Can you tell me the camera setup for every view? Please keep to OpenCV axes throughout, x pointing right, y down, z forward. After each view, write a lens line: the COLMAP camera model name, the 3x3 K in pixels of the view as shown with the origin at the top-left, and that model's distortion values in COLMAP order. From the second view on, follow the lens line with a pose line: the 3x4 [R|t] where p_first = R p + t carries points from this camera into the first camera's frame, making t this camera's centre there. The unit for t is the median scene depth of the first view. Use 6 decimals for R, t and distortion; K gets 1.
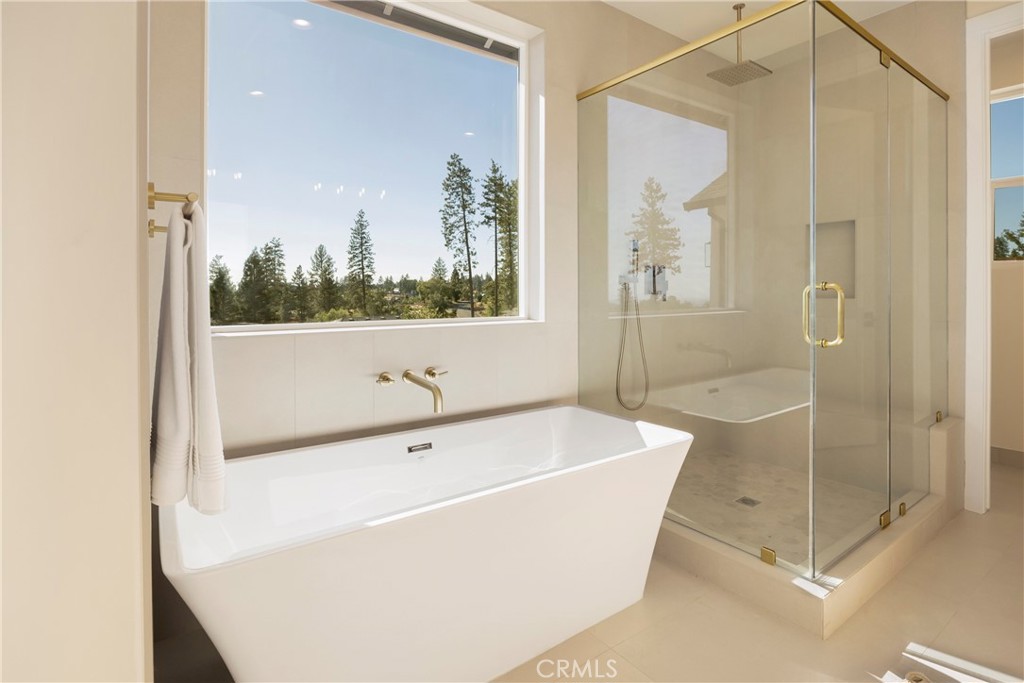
lens RADIAL K [[515.0, 0, 534.7], [0, 515.0, 296.3], [0, 0, 1]] dist [-0.005774, -0.000246]
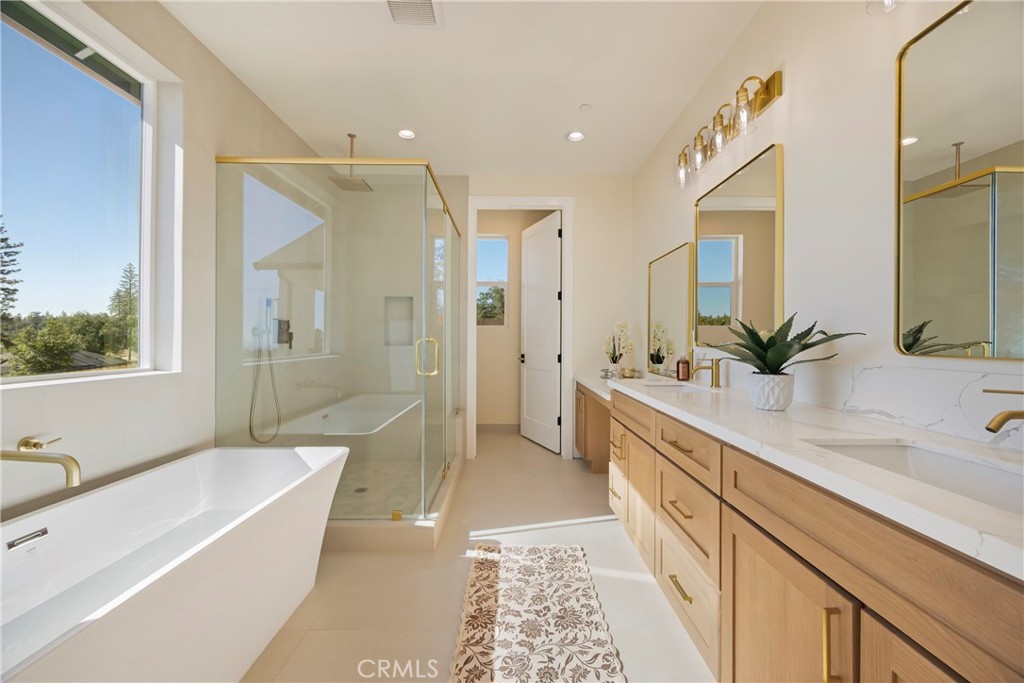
lens RADIAL K [[399.7, 0, 510.3], [0, 399.7, 339.7], [0, 0, 1]] dist [0.000979, 0.000420]
pose [[0.583186, 0.005625, 0.812319, -0.234605], [-0.002005, 0.999983, -0.005485, -0.009378], [-0.812336, 0.001570, 0.583188, 0.022460]]
